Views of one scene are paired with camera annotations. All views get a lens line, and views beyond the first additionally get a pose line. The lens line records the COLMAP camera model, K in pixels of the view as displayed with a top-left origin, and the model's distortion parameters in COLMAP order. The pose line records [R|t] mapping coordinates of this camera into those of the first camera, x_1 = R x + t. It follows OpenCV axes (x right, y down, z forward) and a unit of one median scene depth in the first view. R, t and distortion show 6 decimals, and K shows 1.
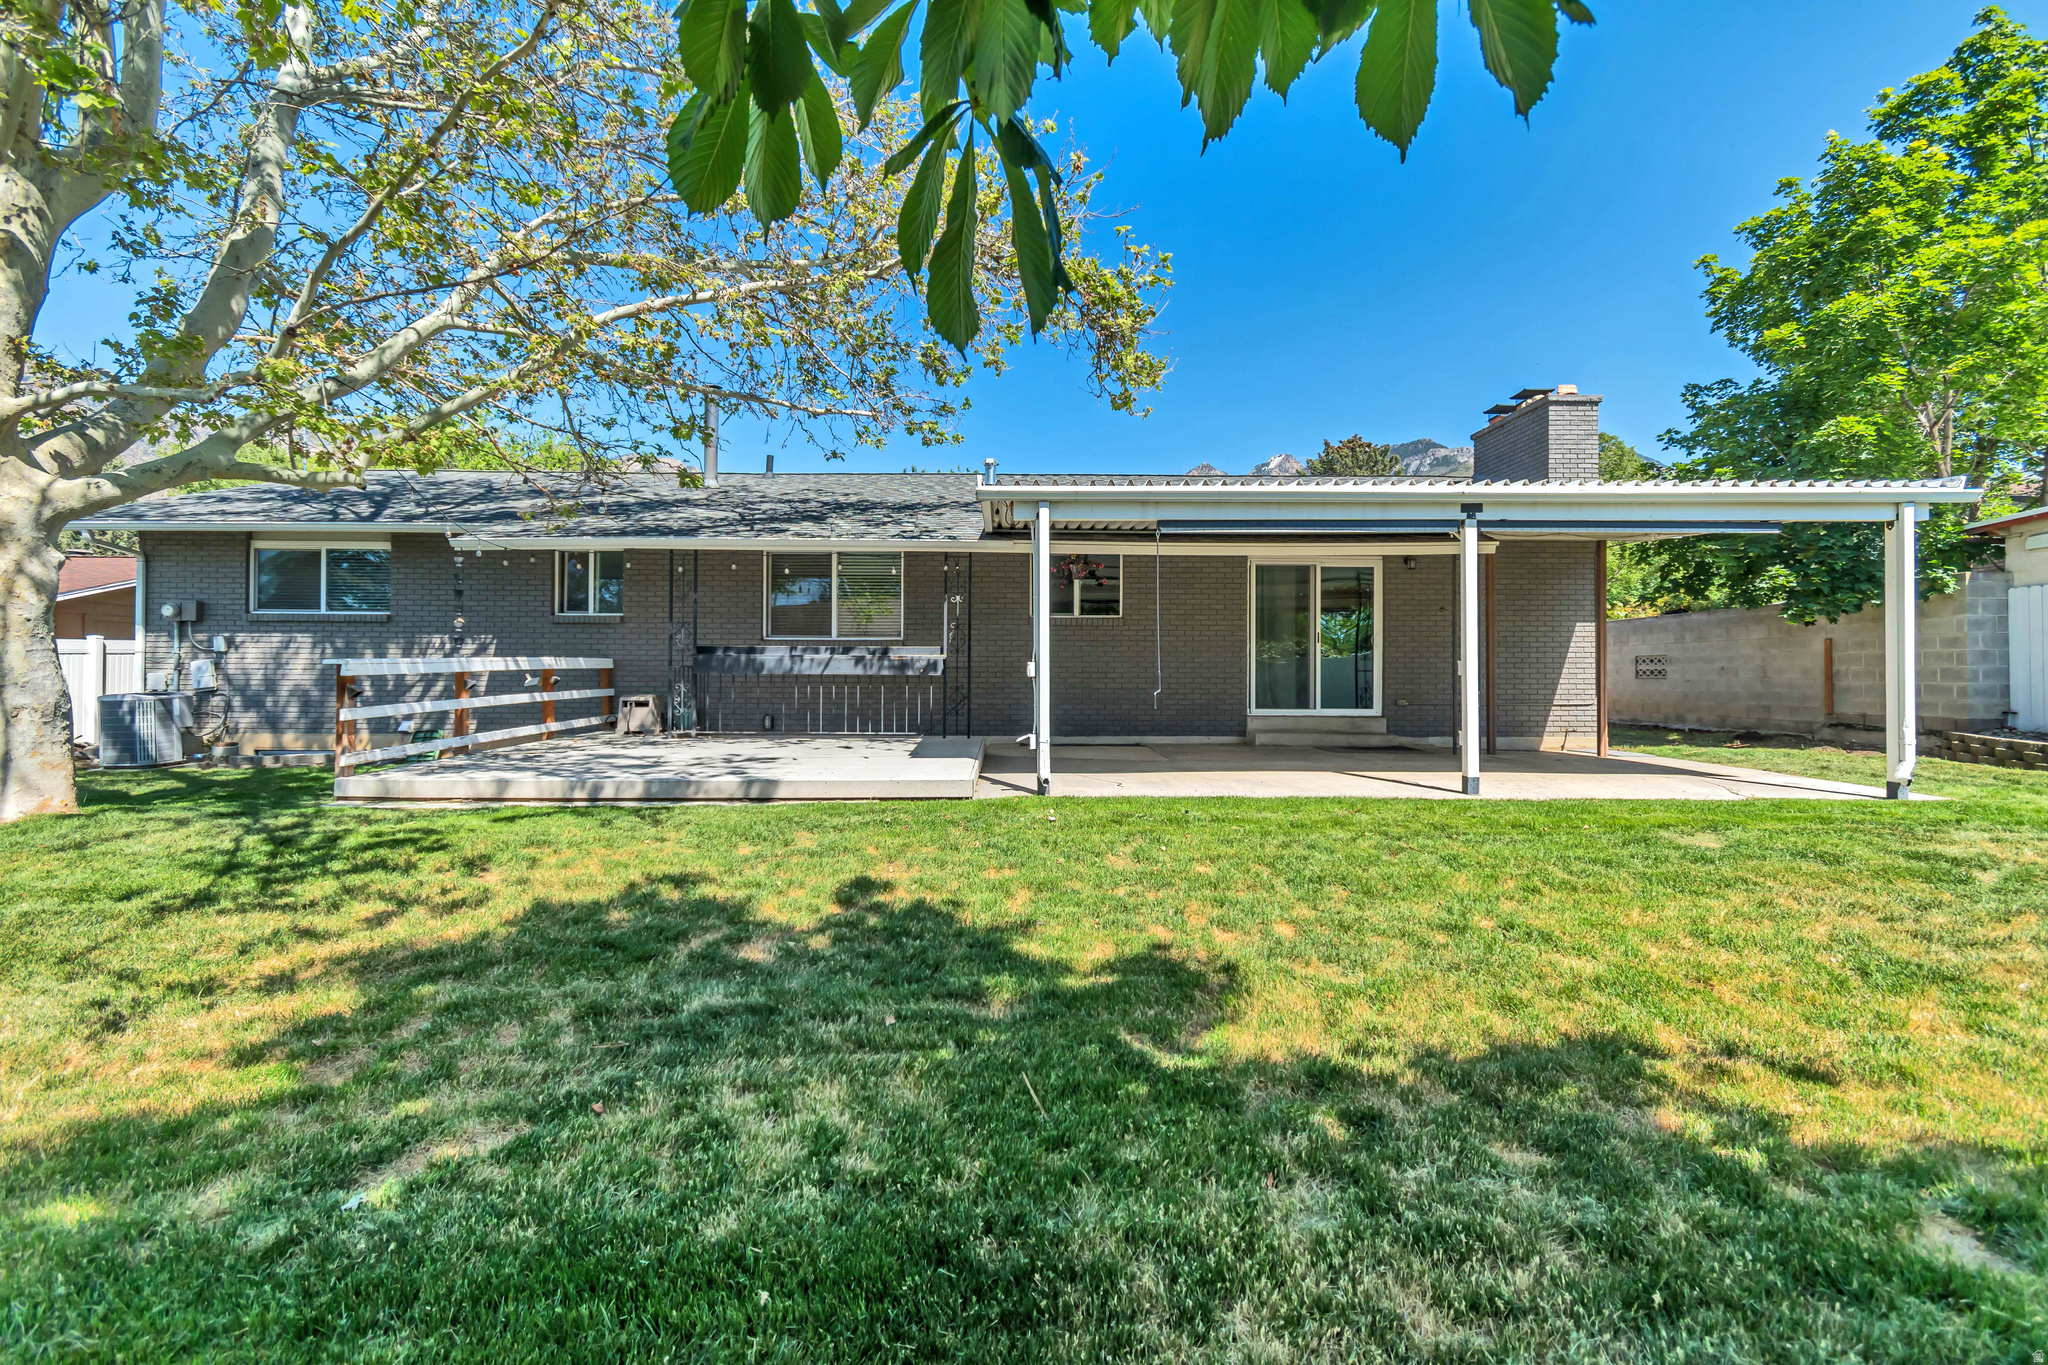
lens RADIAL K [[899.8, 0, 1023.7], [0, 899.8, 671.3], [0, 0, 1]] dist [-0.018314, -0.000048]
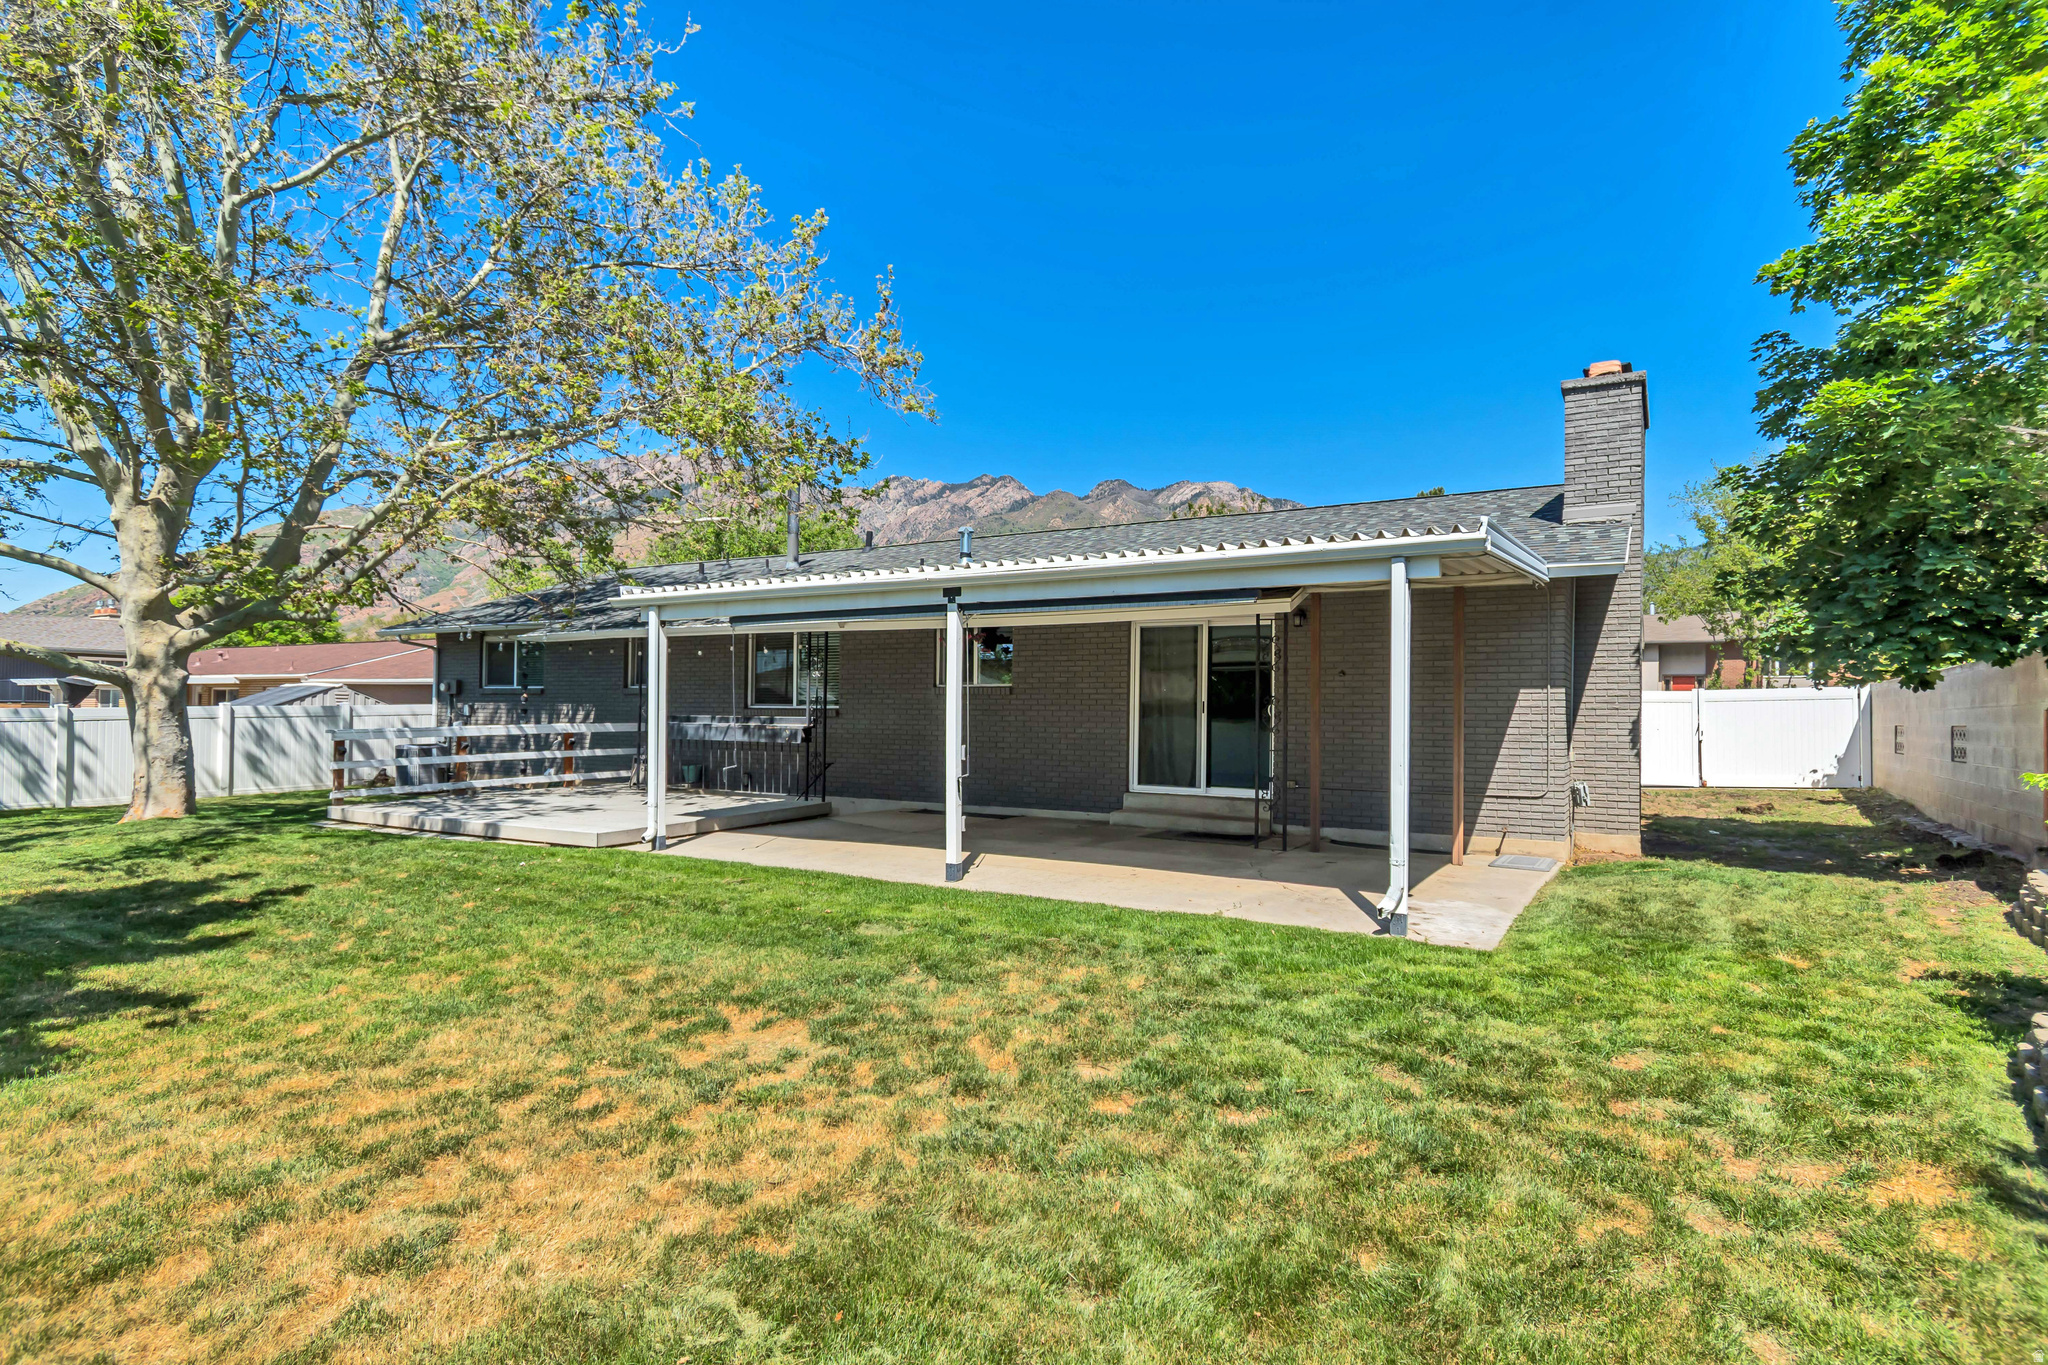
lens RADIAL K [[1048.9, 0, 1025.7], [0, 1048.9, 697.3], [0, 0, 1]] dist [-0.001039, -0.000297]
pose [[0.860525, -0.003718, -0.509395, 0.713679], [-0.008125, 0.999746, -0.021022, -0.024499], [0.509344, 0.022229, 0.860276, 0.018429]]
